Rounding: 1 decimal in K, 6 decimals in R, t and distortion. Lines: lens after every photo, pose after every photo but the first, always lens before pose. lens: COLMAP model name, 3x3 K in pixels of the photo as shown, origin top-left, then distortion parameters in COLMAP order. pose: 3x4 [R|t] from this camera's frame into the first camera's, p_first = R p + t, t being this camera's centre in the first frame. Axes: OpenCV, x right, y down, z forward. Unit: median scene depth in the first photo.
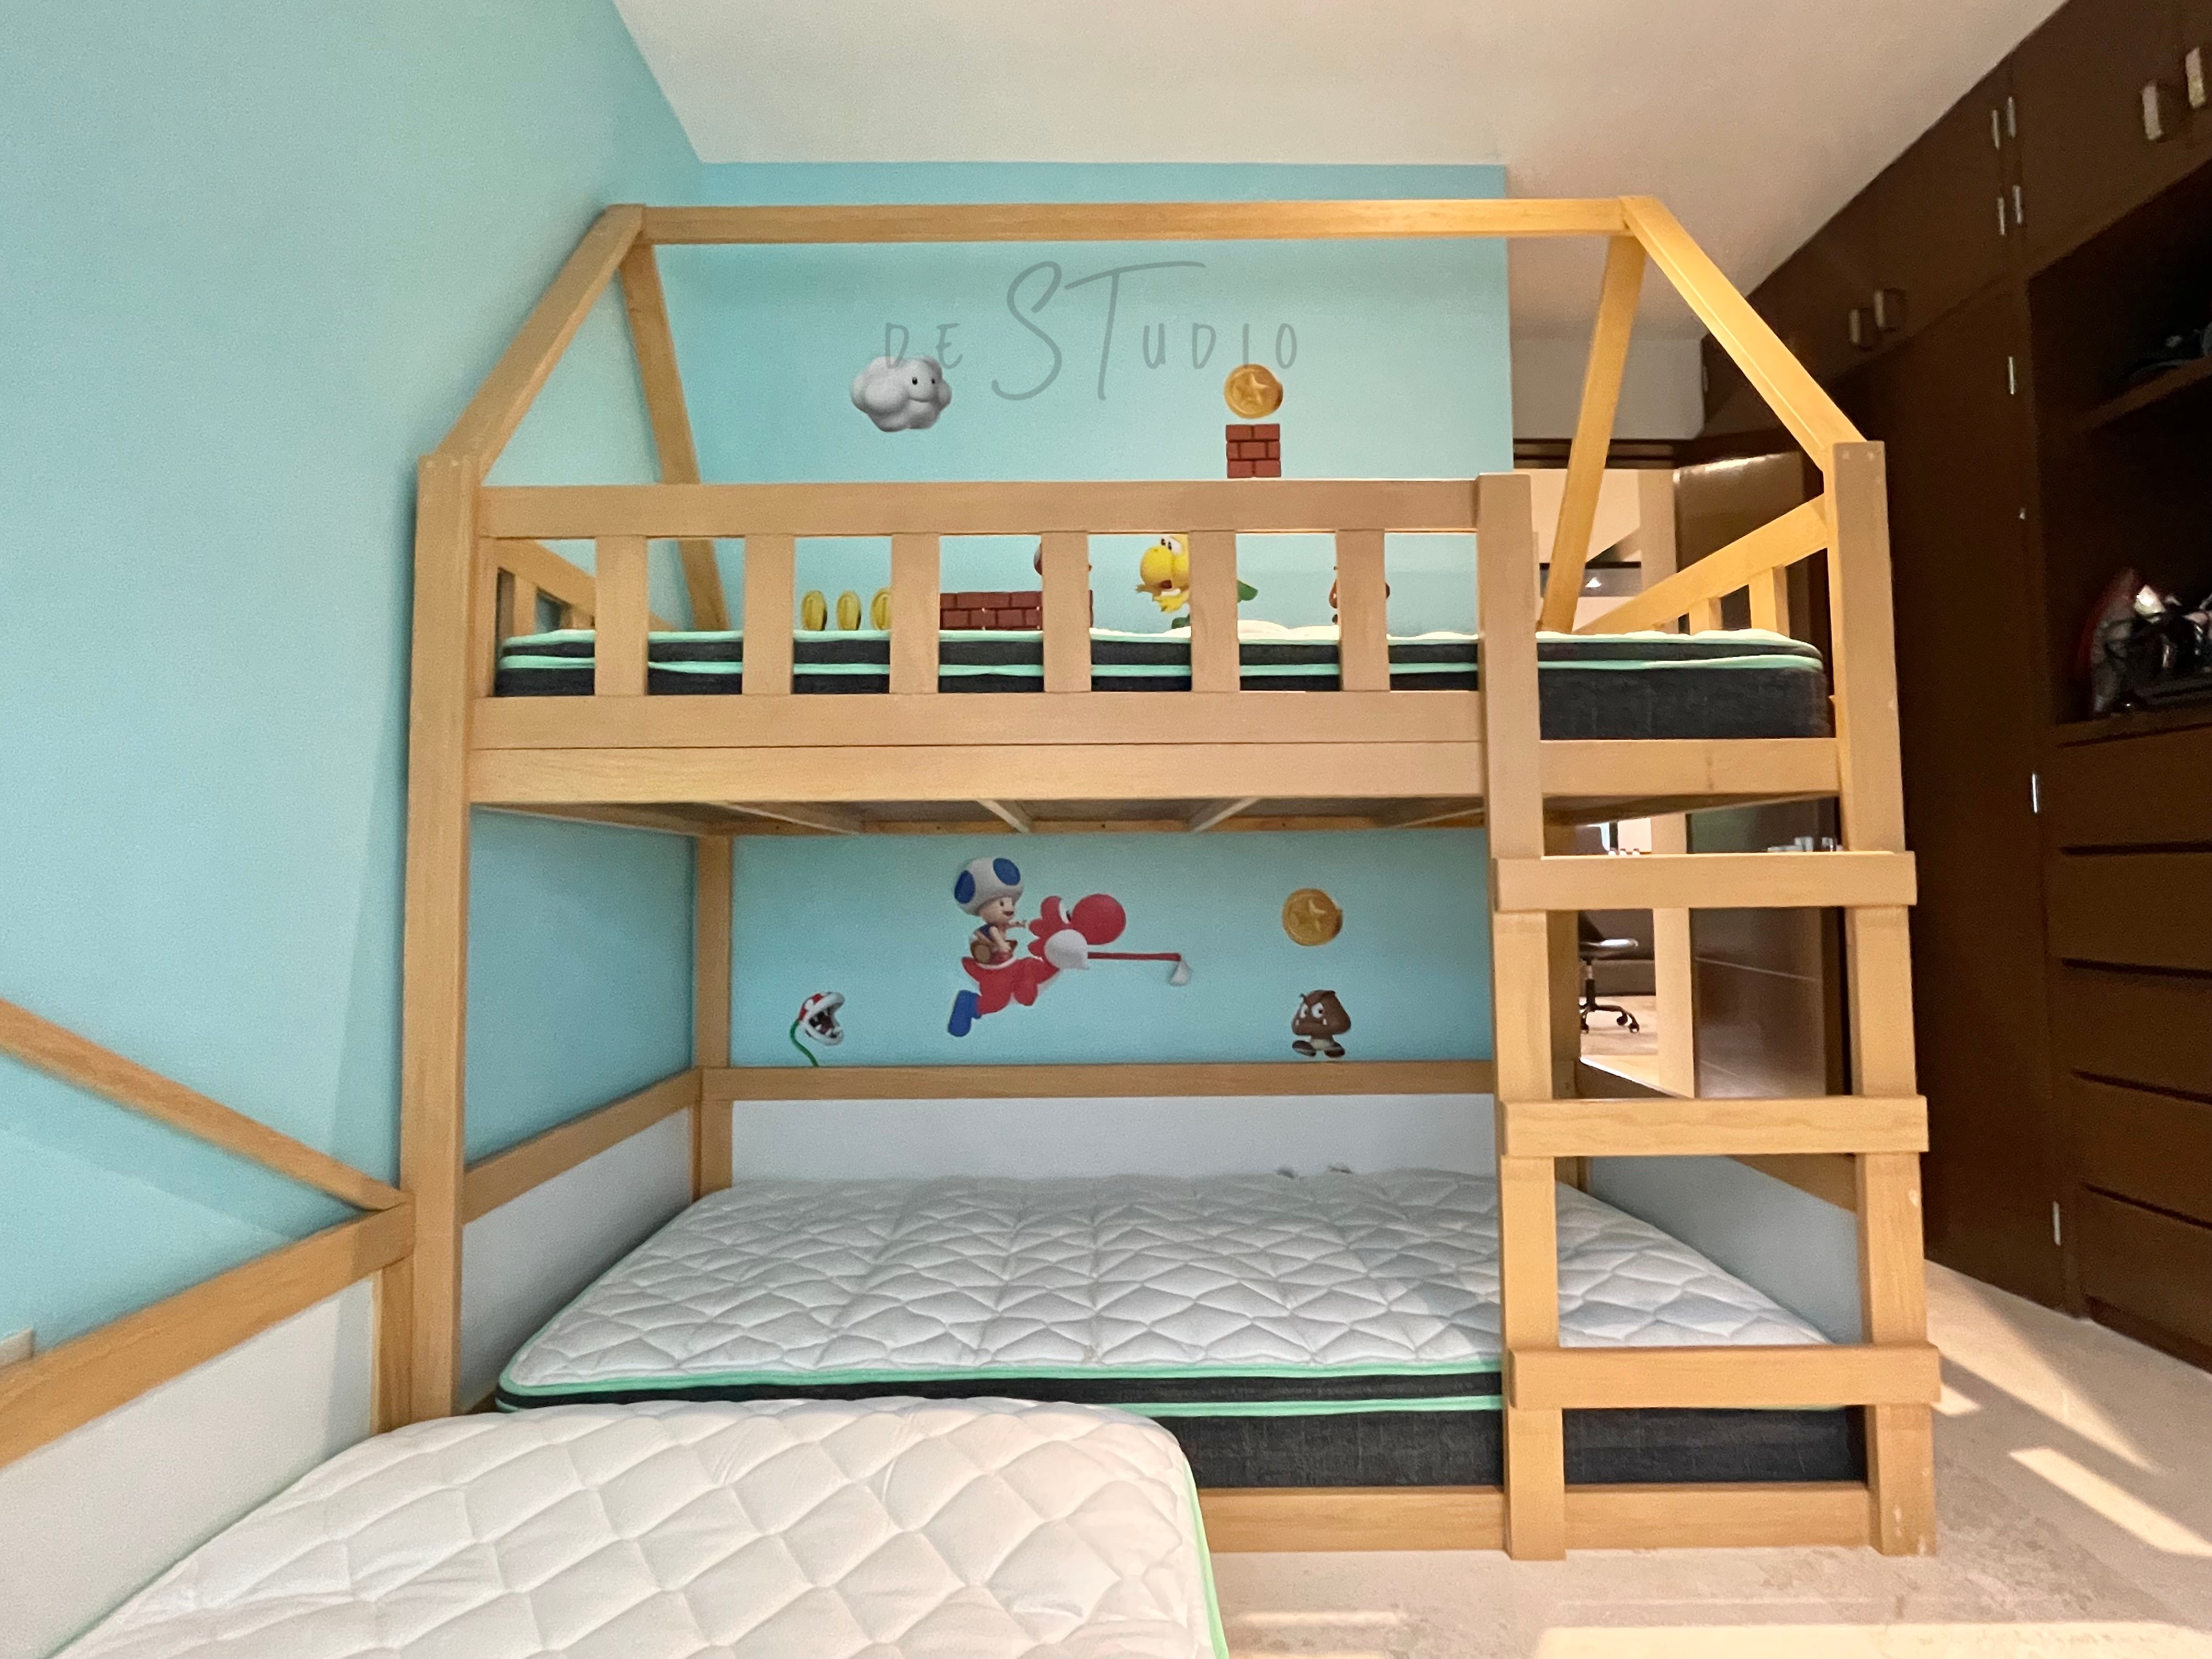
lens RADIAL K [[1134.4, 0, 1105.2], [0, 1134.4, 826.9], [0, 0, 1]] dist [-0.005979, -0.002500]
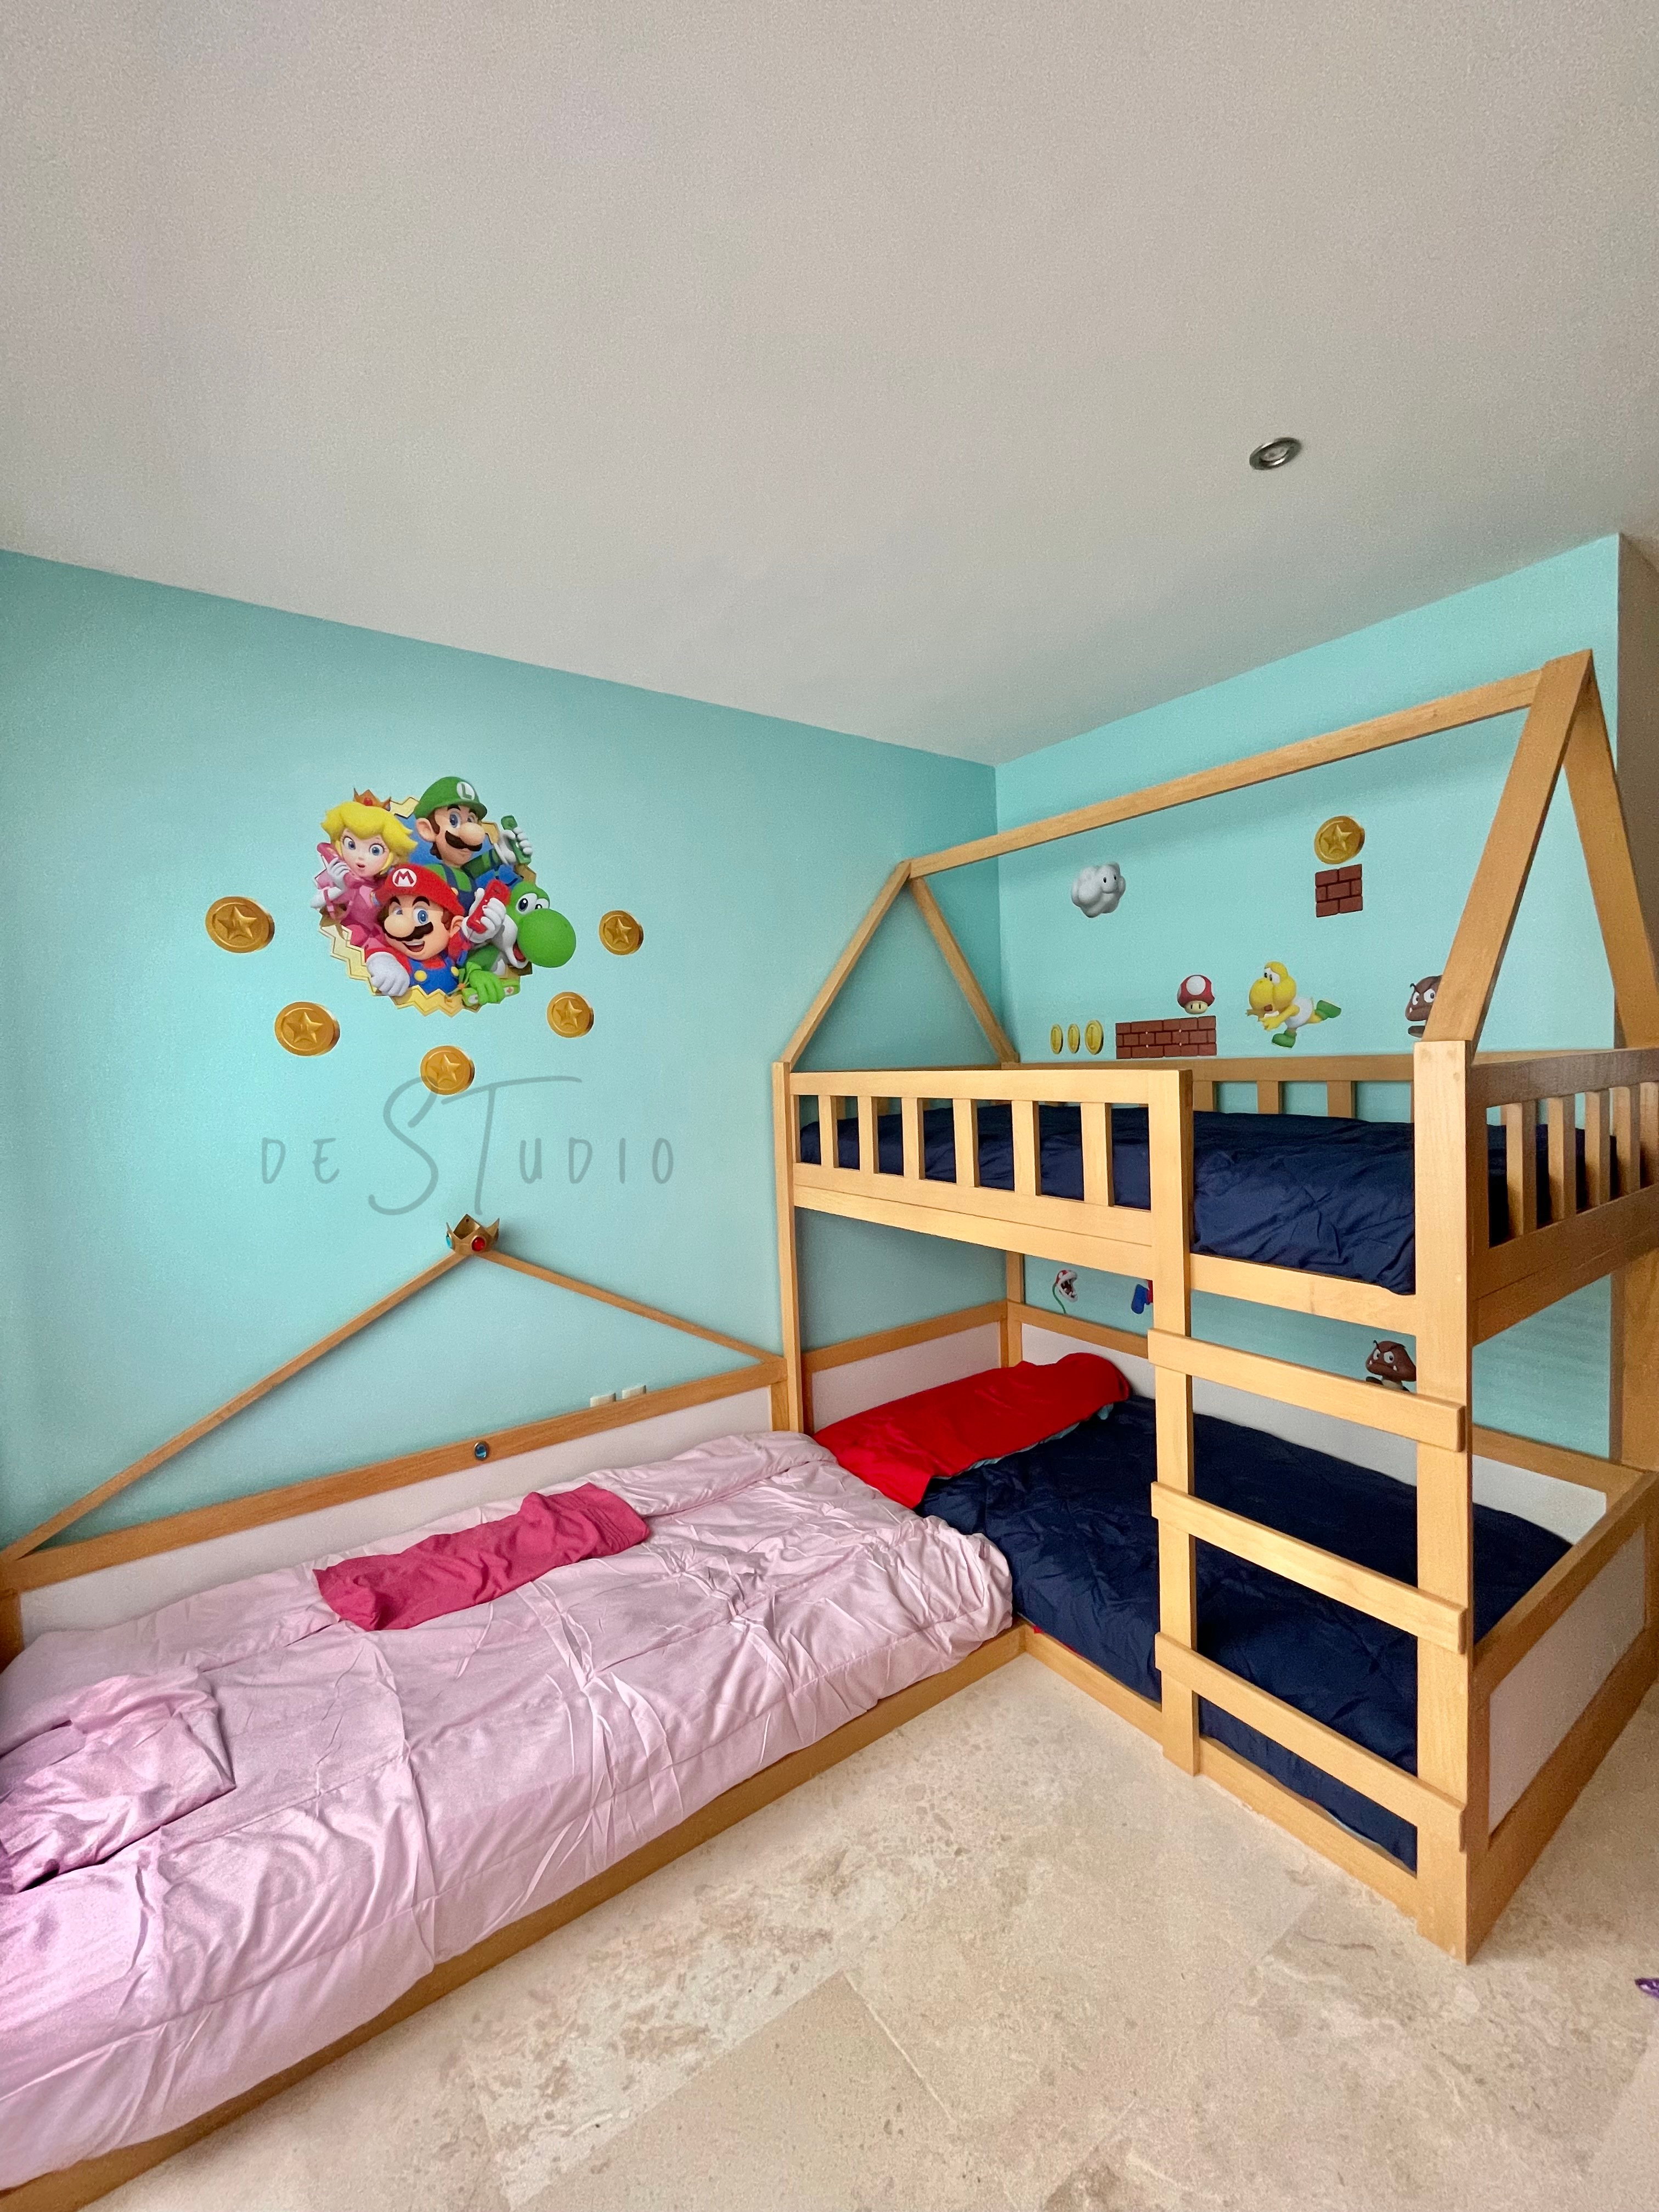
lens RADIAL K [[897.8, 0, 830.6], [0, 897.8, 1105.2], [0, 0, 1]] dist [-0.003661, 0.000234]
pose [[0.575867, 0.030711, -0.816966, 0.684158], [0.074826, 0.993120, 0.090077, -0.263185], [0.814112, -0.113003, 0.569607, -0.006100]]
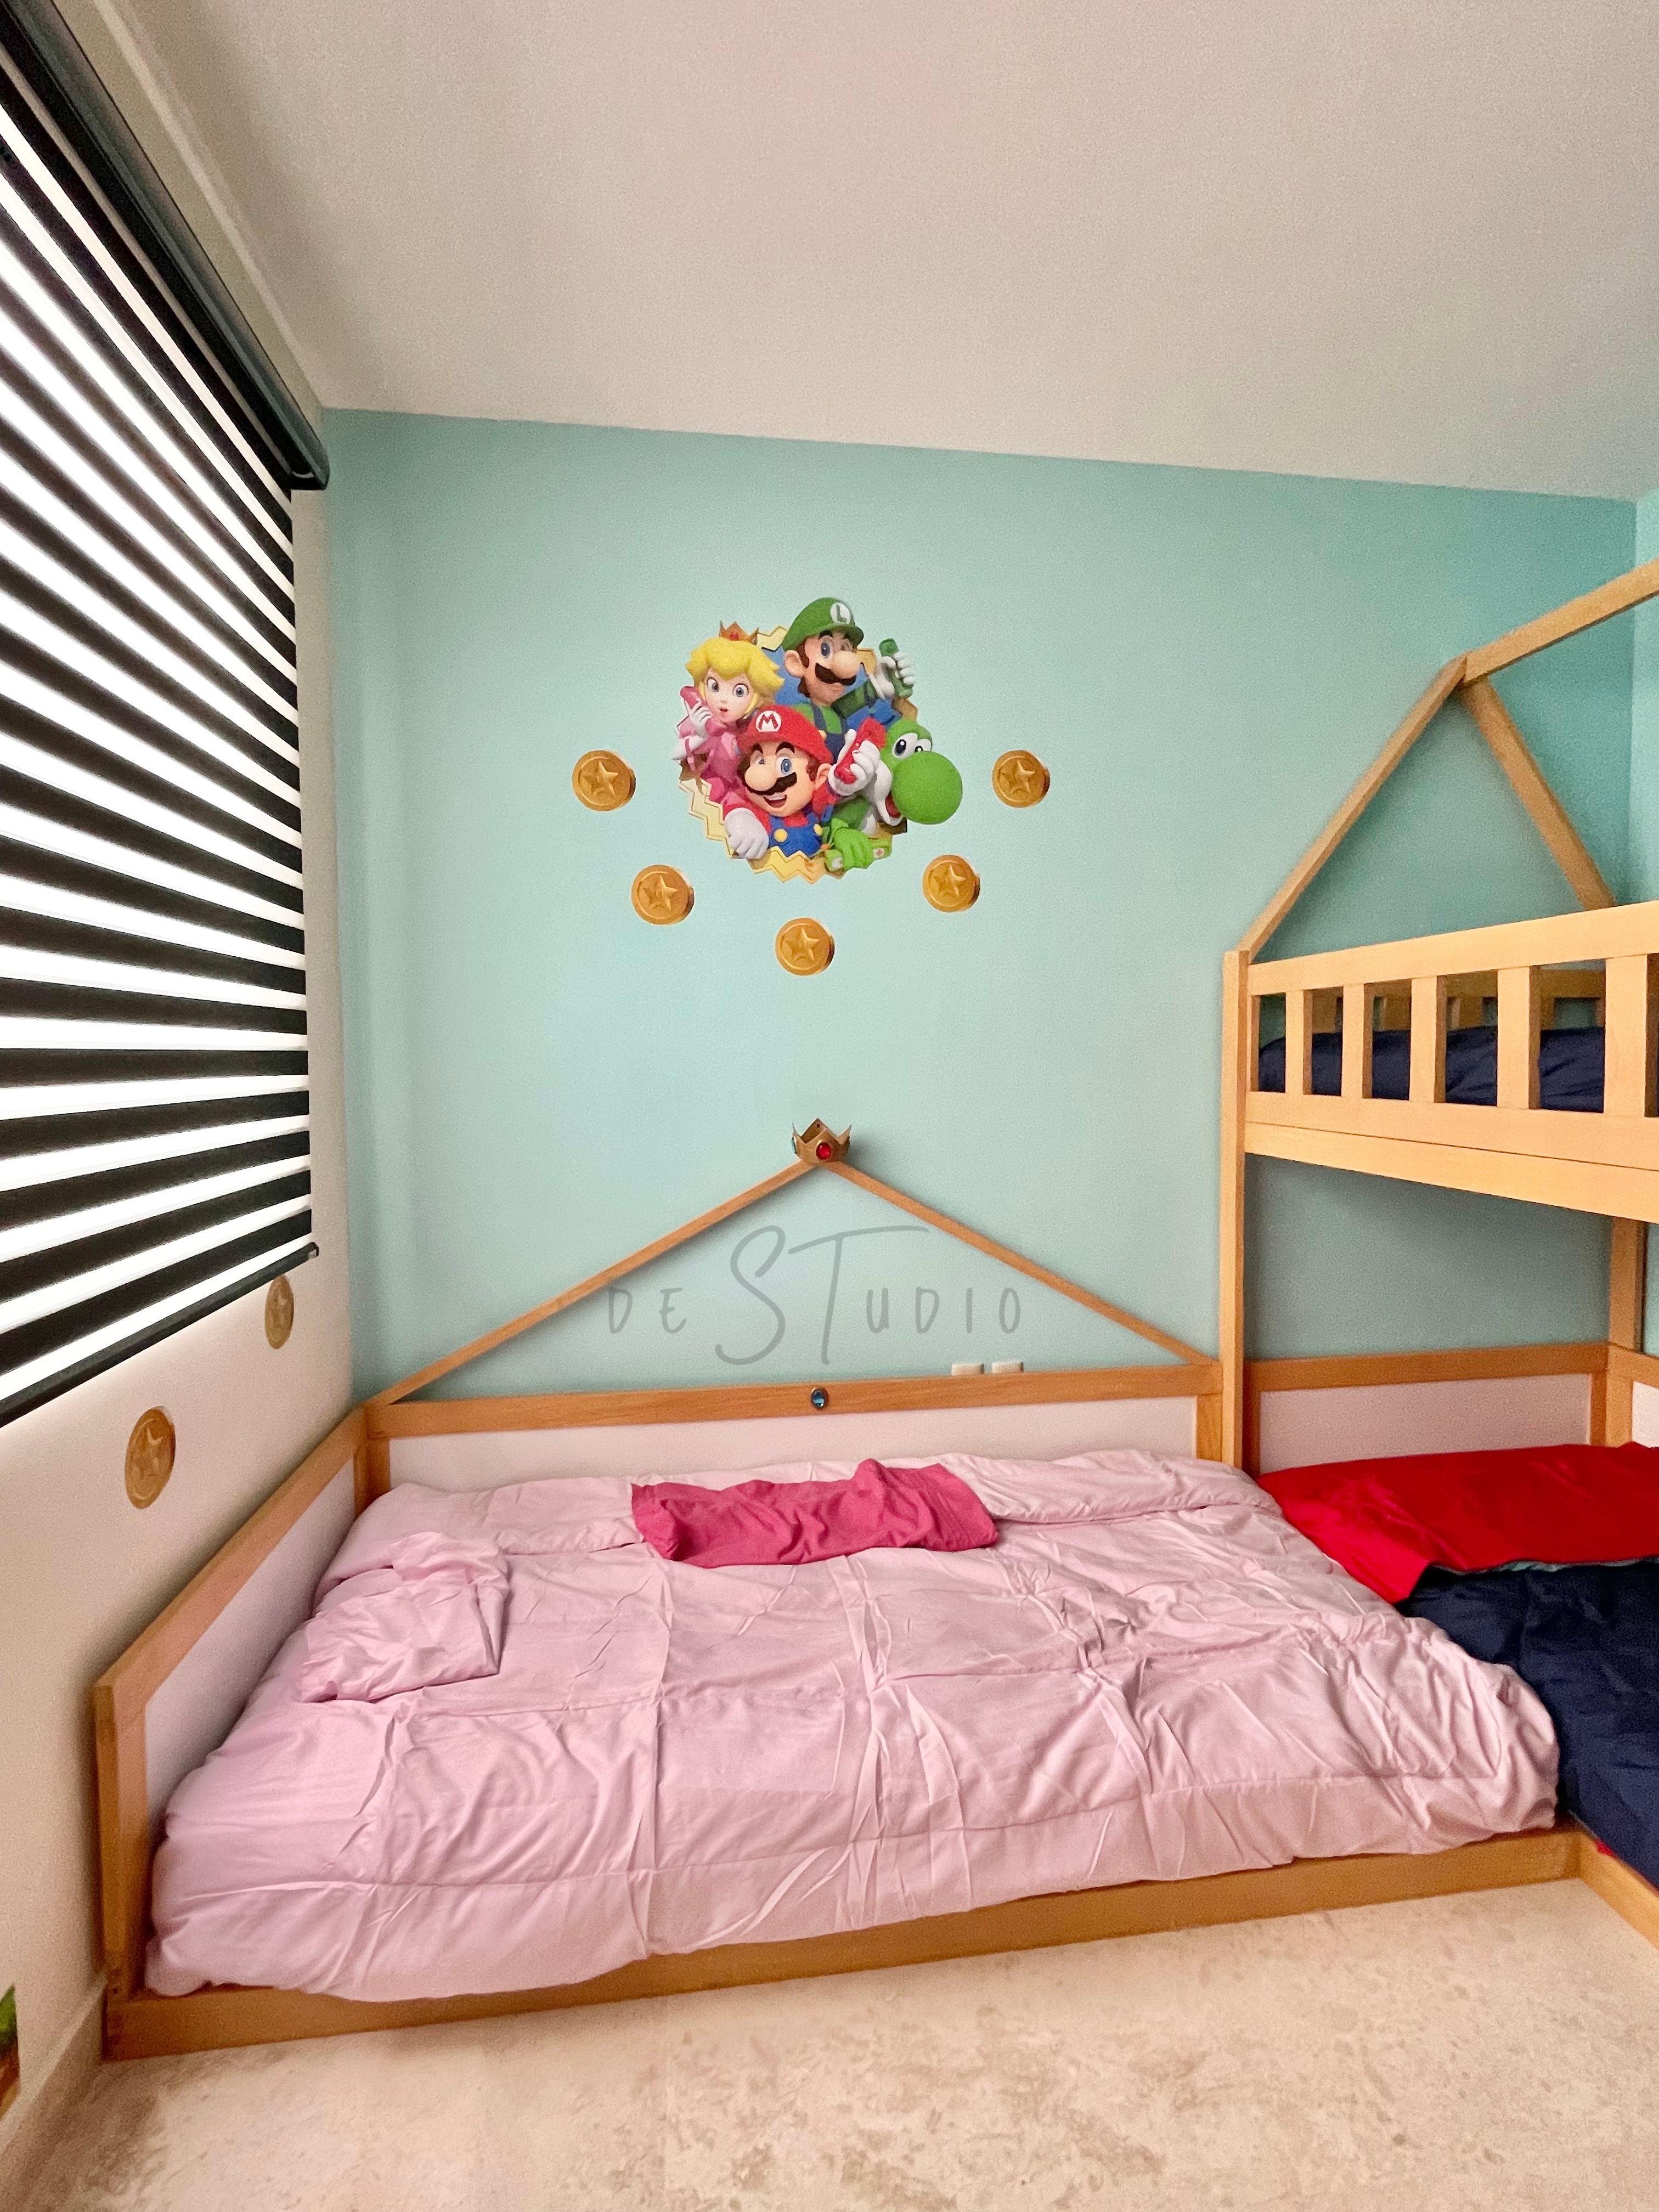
lens RADIAL K [[1051.2, 0, 832.8], [0, 1051.2, 1106.6], [0, 0, 1]] dist [-0.003144, 0.000141]
pose [[0.133699, 0.057531, -0.989351, 0.618369], [0.059807, 0.996026, 0.066001, -0.153948], [0.989216, -0.067994, 0.129727, 0.109523]]
